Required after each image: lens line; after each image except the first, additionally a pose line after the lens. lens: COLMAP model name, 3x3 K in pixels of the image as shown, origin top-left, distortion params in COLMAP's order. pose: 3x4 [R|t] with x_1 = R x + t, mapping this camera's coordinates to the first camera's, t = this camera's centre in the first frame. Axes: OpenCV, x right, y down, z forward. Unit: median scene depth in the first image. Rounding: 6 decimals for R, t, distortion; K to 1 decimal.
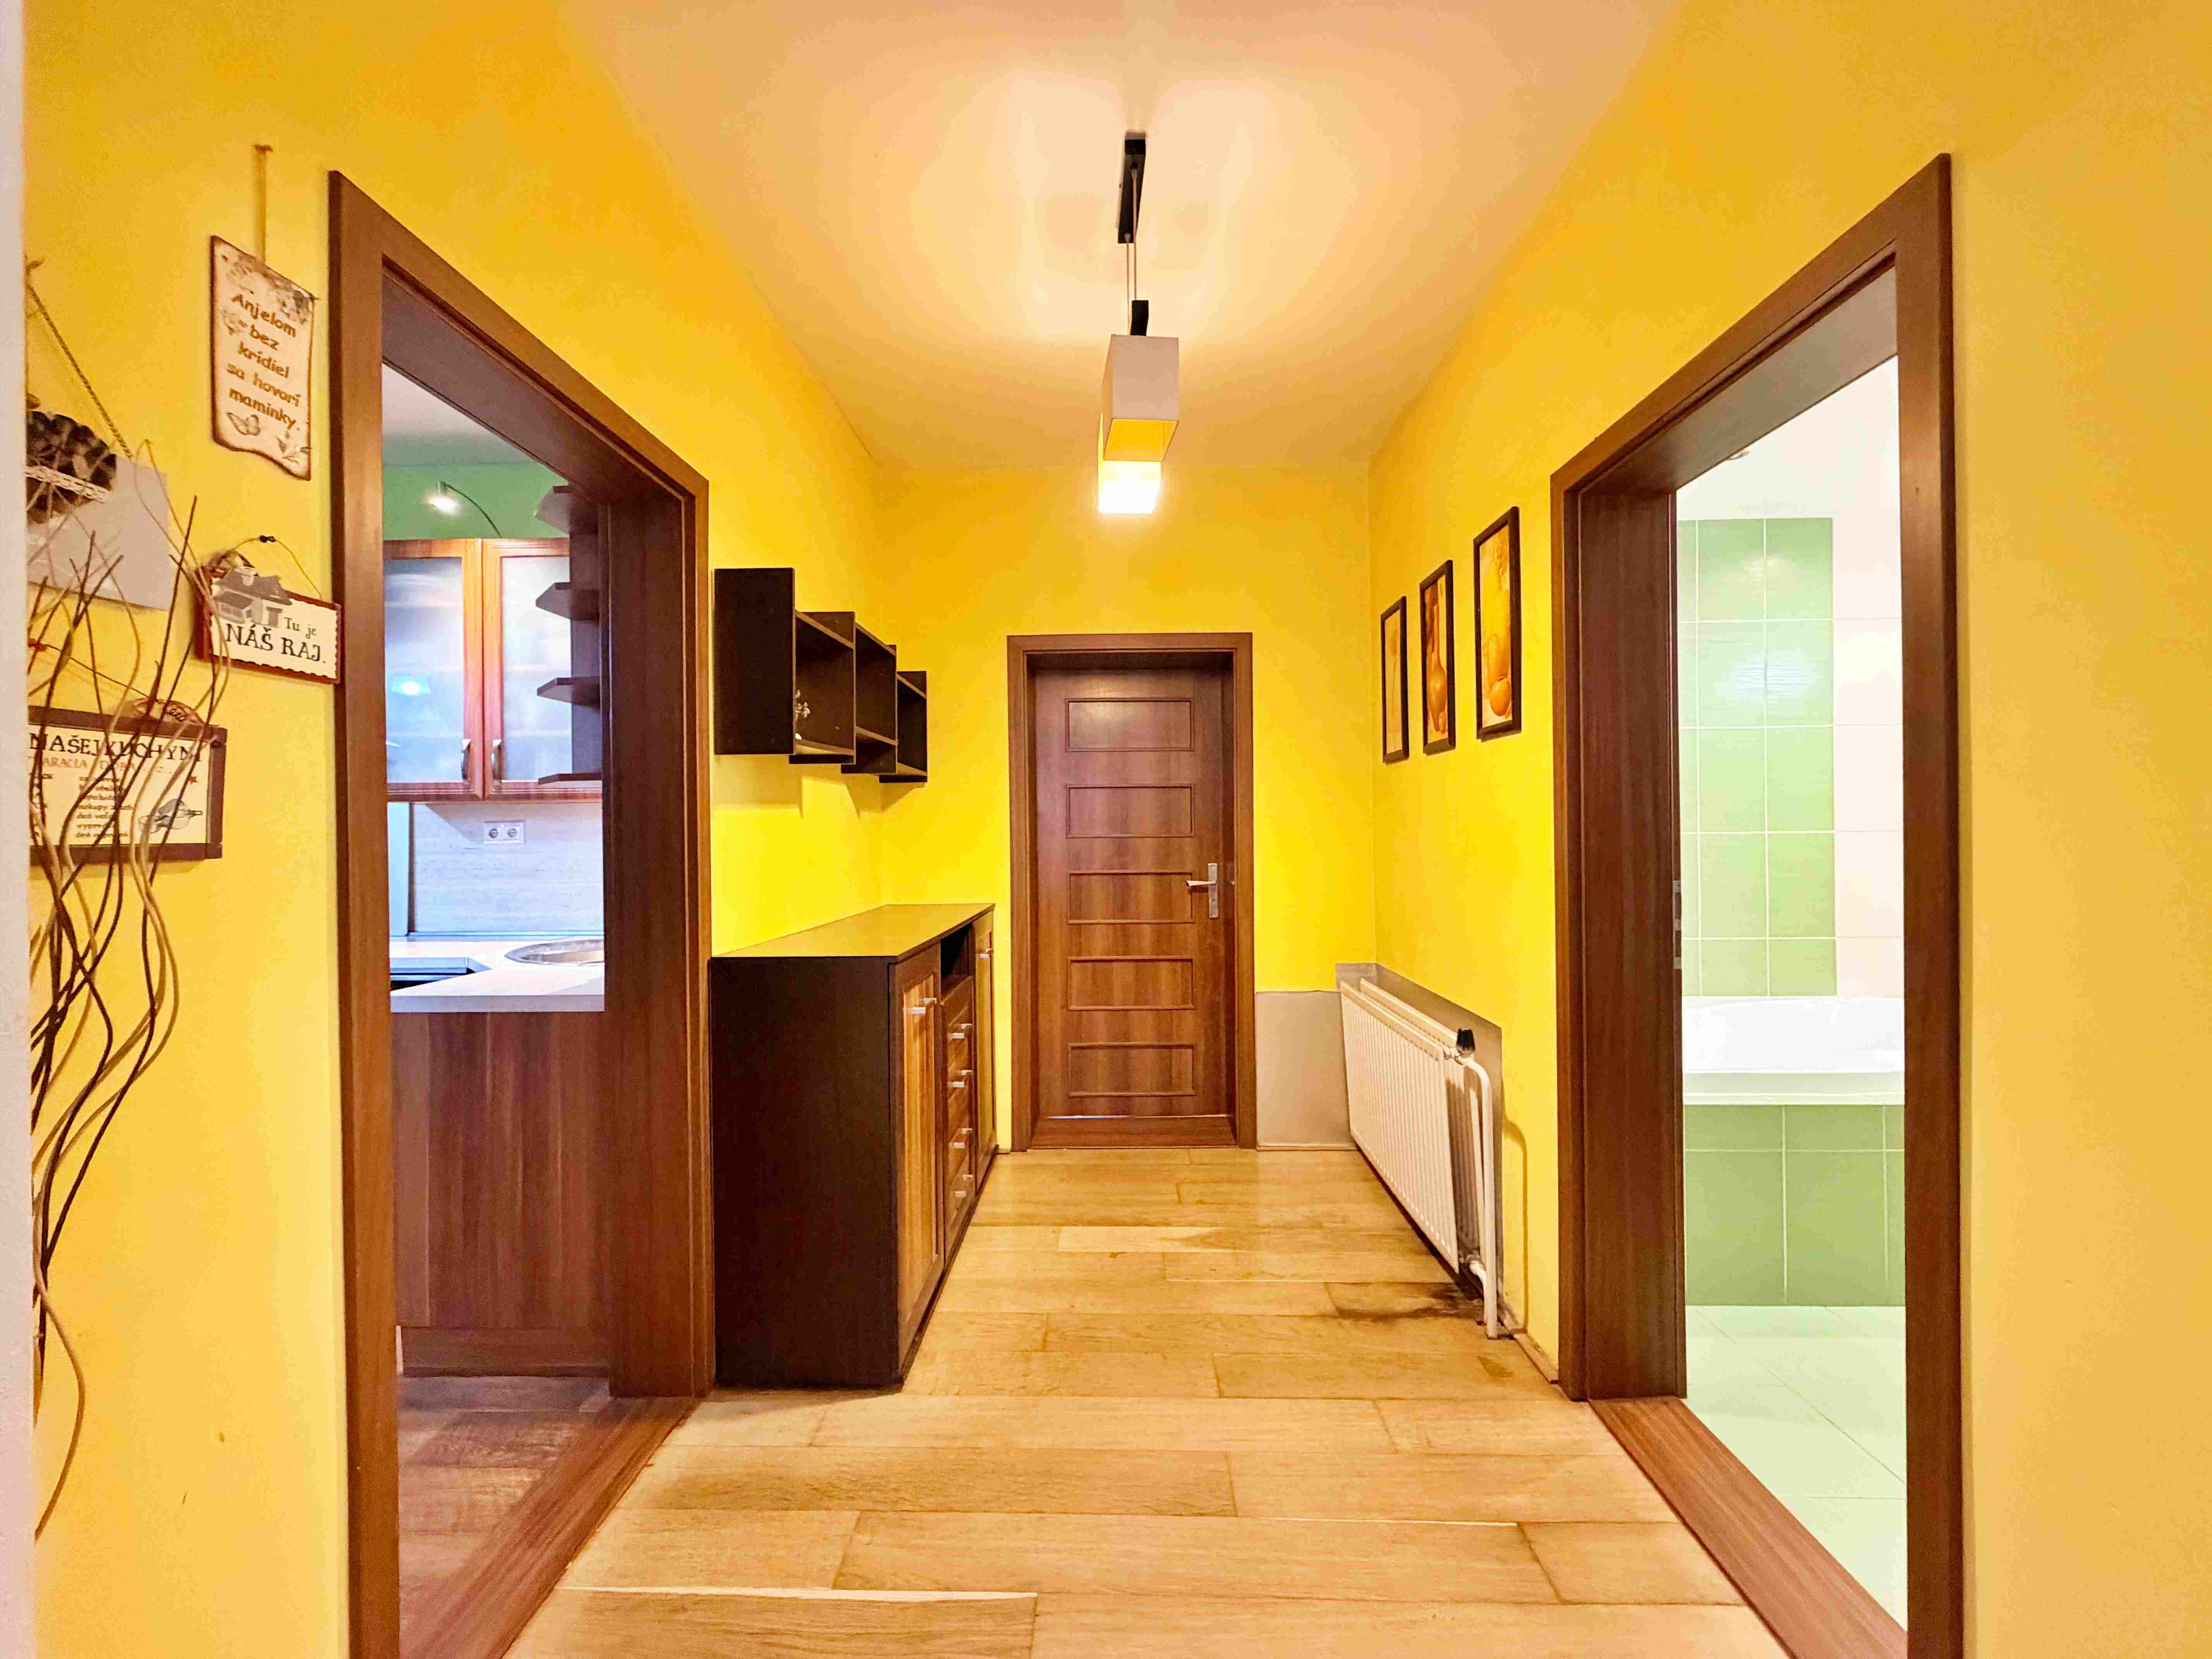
lens RADIAL K [[886.1, 0, 1108.1], [0, 886.1, 836.0], [0, 0, 1]] dist [-0.010115, 0.000846]
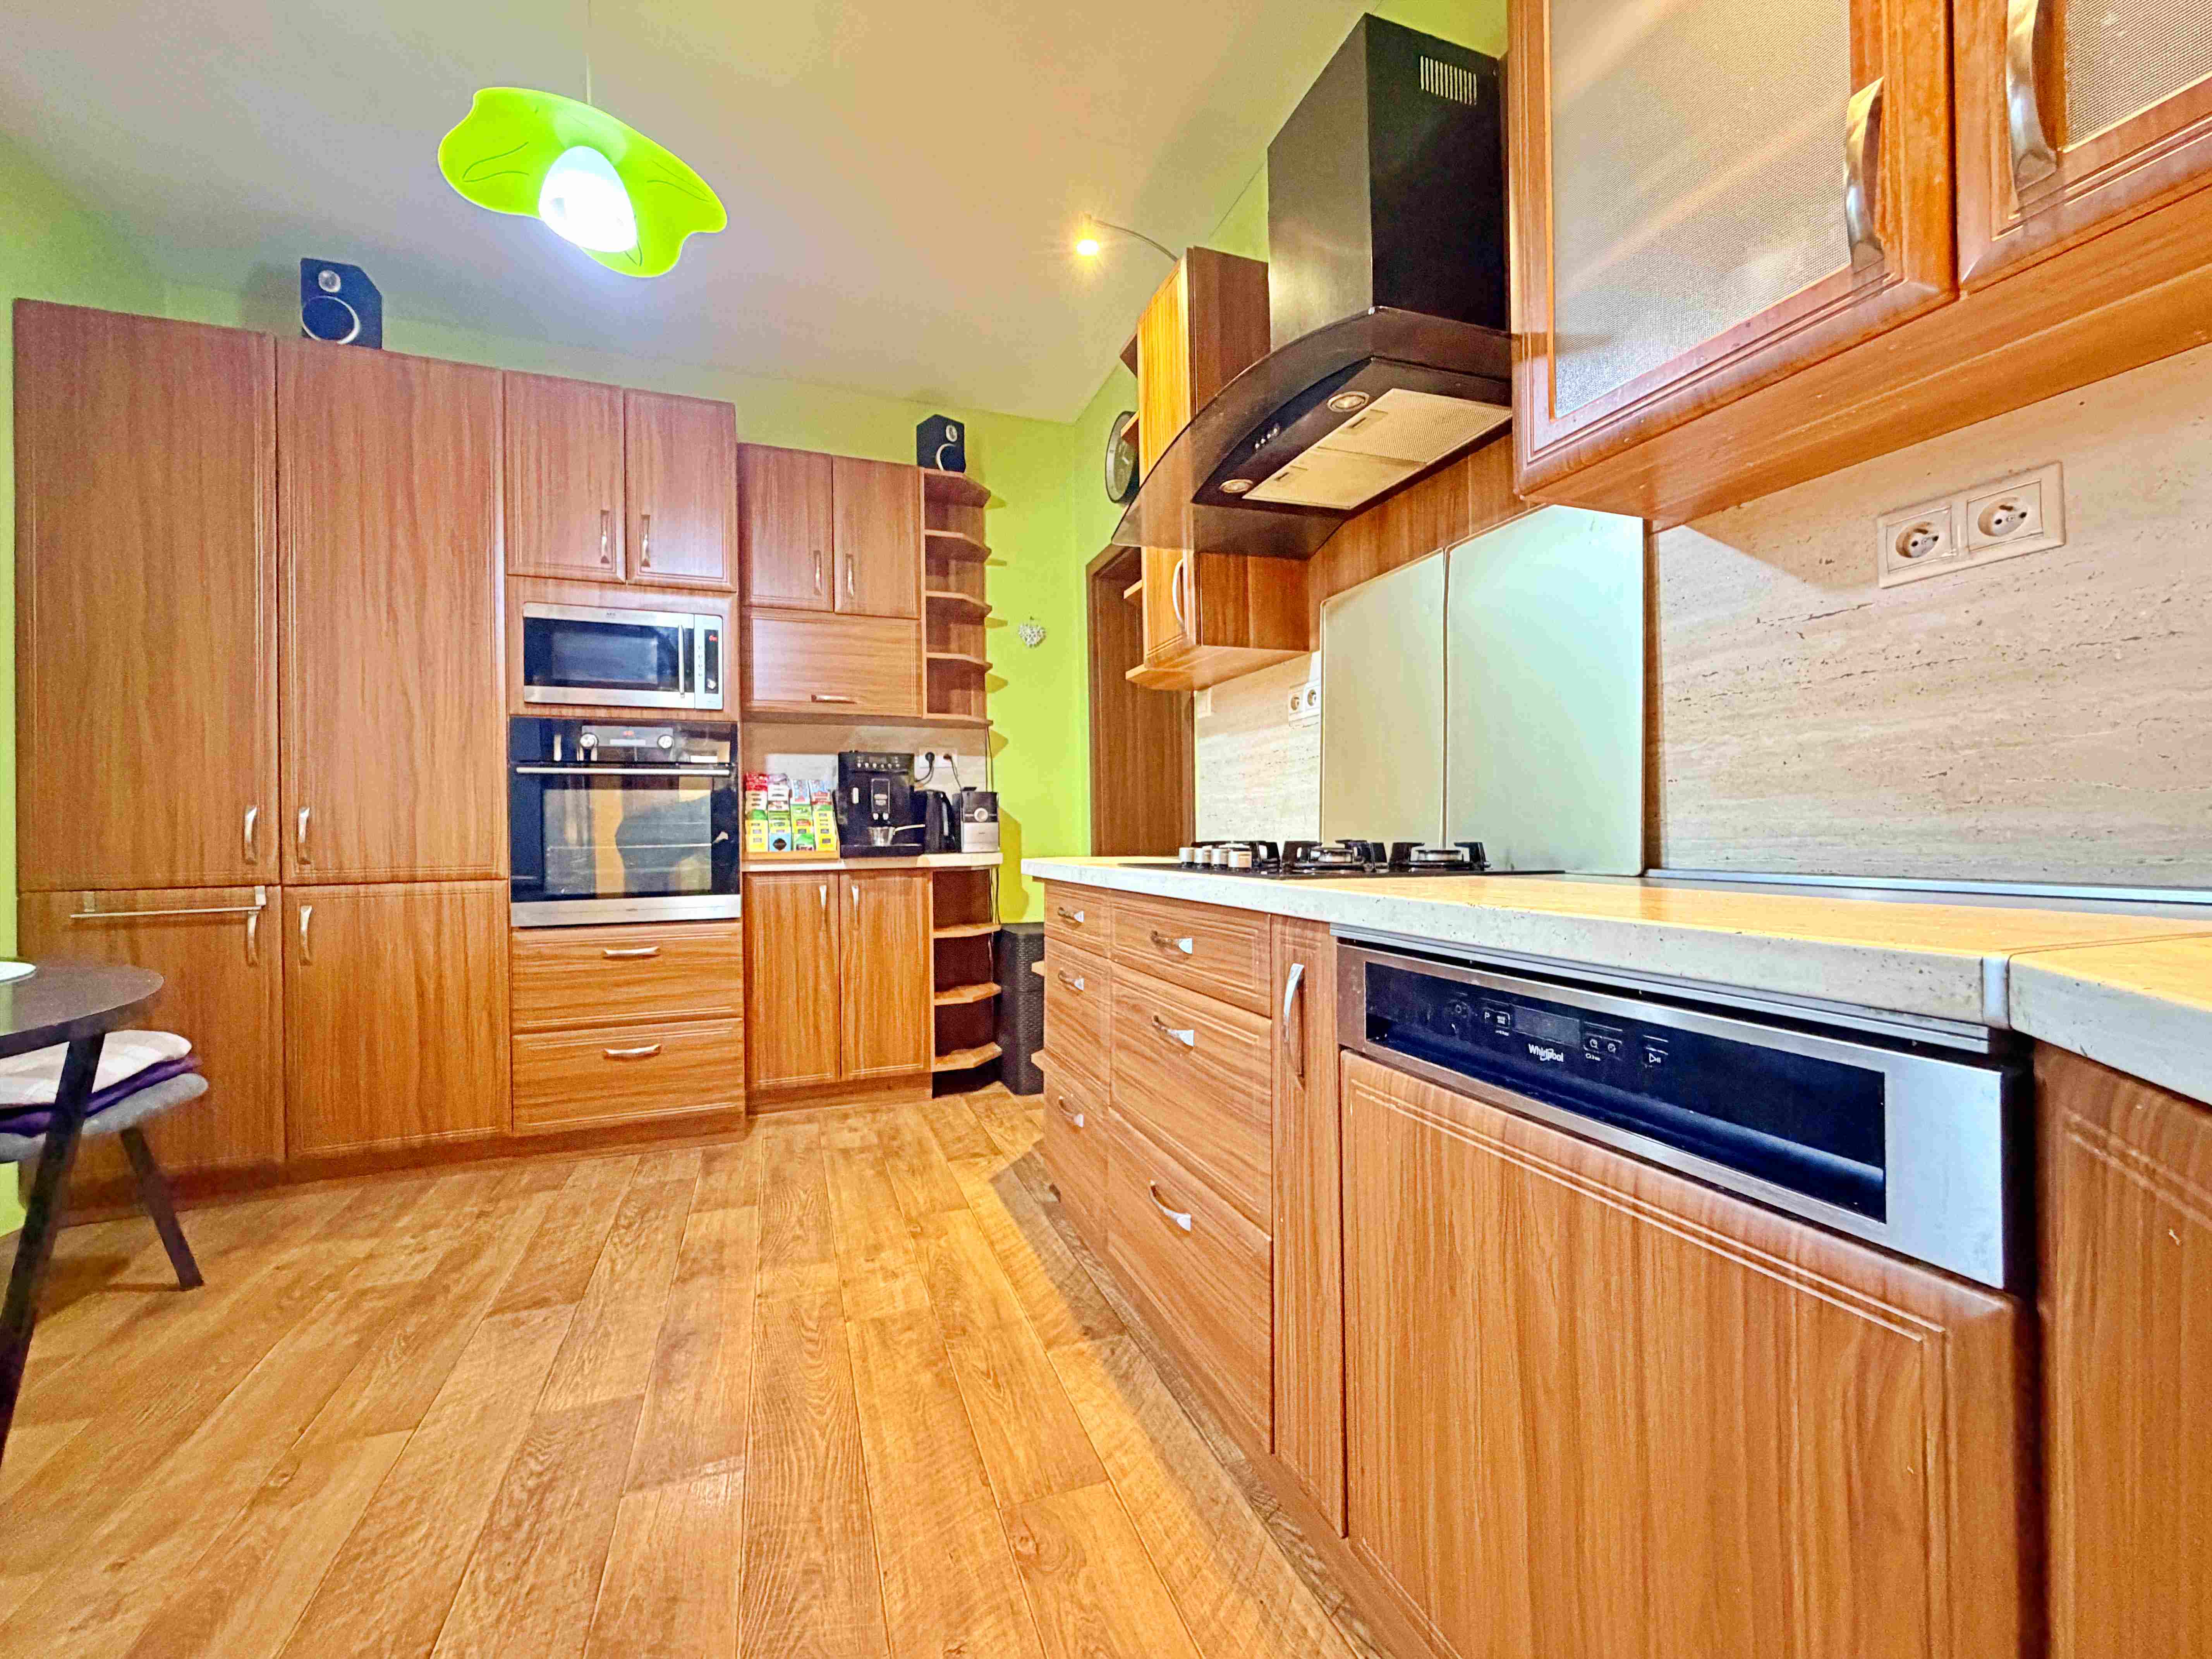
lens RADIAL K [[886.1, 0, 1101.6], [0, 886.1, 829.9], [0, 0, 1]] dist [-0.010115, 0.000846]
pose [[0.360317, 0.002210, -0.932827, -0.470603], [0.009545, 0.999936, 0.006055, 0.078672], [0.932781, -0.011085, 0.360273, 0.579390]]
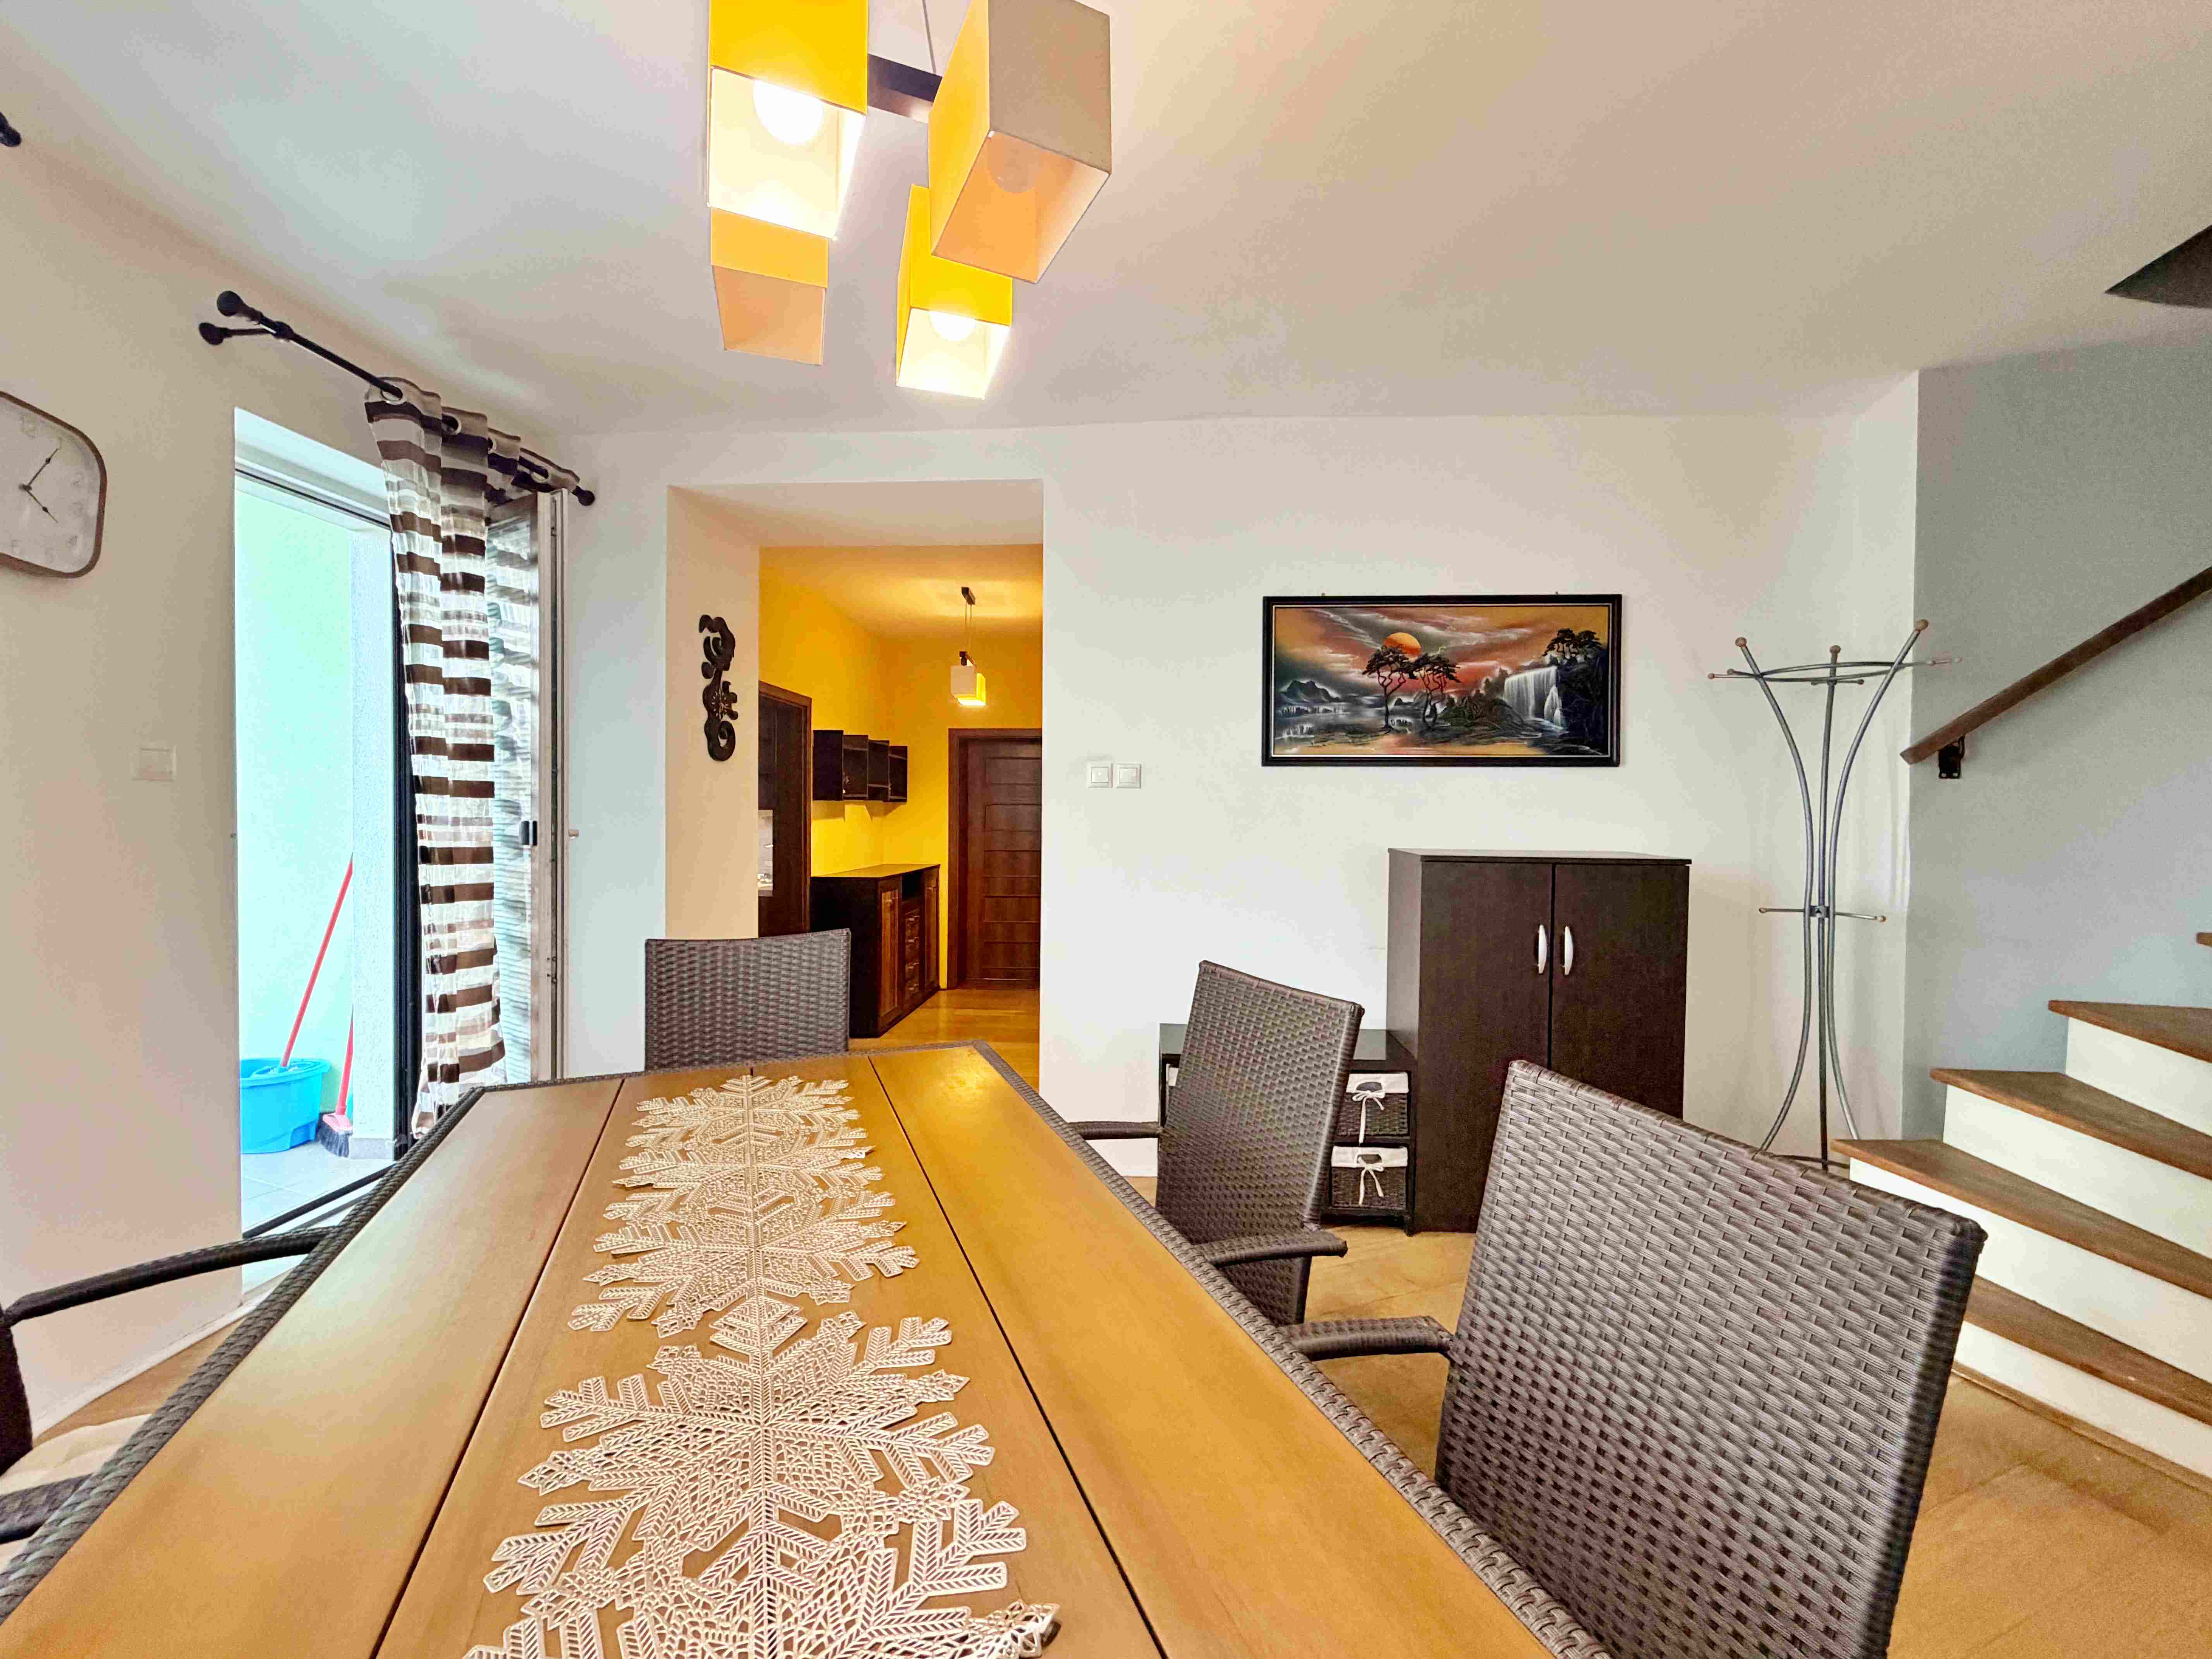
lens RADIAL K [[886.1, 0, 1104.2], [0, 886.1, 827.3], [0, 0, 1]] dist [-0.010115, 0.000846]
pose [[0.998886, 0.012811, -0.045420, 0.449935], [-0.012555, 0.999904, 0.005919, -0.030667], [0.045491, -0.005343, 0.998950, -1.322708]]
